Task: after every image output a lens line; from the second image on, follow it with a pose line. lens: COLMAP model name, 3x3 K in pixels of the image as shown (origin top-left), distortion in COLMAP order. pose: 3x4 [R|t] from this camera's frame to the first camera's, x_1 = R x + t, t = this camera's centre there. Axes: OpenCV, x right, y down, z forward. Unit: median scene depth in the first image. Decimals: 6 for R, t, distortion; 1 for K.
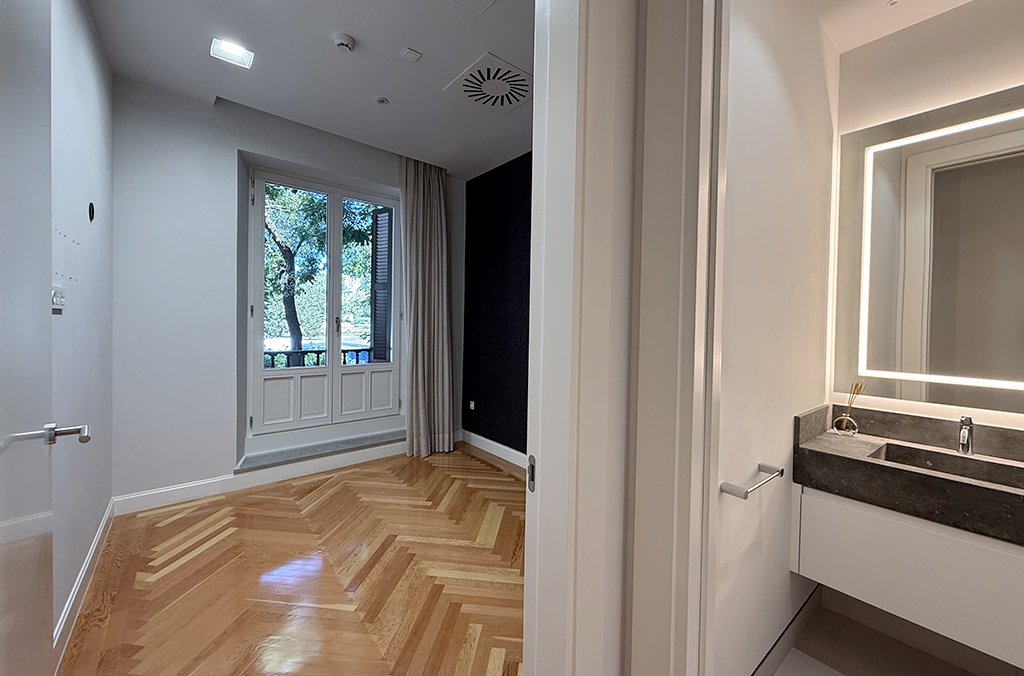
lens RADIAL K [[405.9, 0, 513.3], [0, 405.9, 329.4], [0, 0, 1]] dist [0.000237, -0.000092]
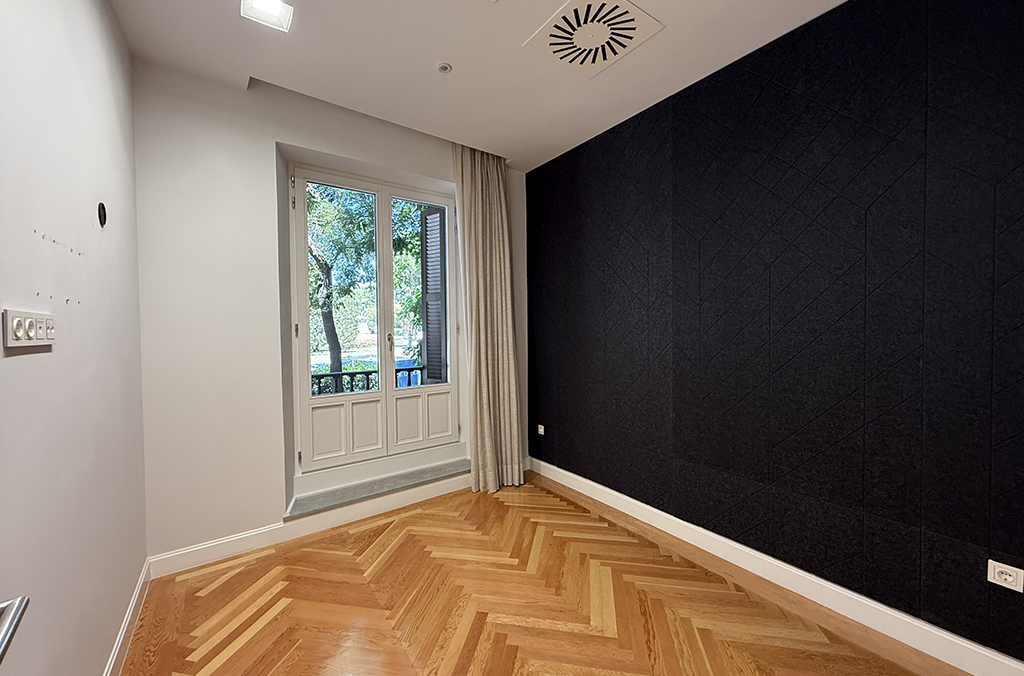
lens RADIAL K [[403.6, 0, 512.0], [0, 403.6, 338.0], [0, 0, 1]] dist [0.000463, 0.000046]
pose [[0.997234, -0.029410, -0.068266, -0.122657], [0.029768, 0.999548, 0.004234, -0.019050], [0.068111, -0.006255, 0.997658, 0.165054]]
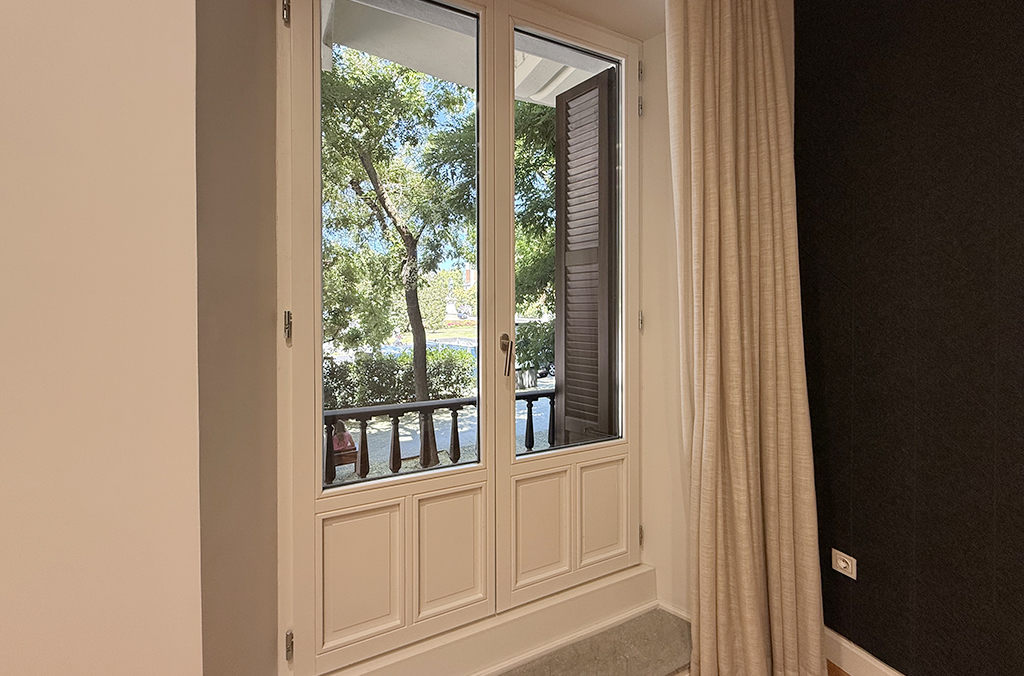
lens RADIAL K [[395.3, 0, 515.2], [0, 395.3, 311.3], [0, 0, 1]] dist [0.000498, 0.000040]
pose [[0.966222, -0.021444, -0.256817, -0.362310], [0.016853, 0.999657, -0.020068, -0.049037], [0.257159, 0.015062, 0.966252, 0.710374]]
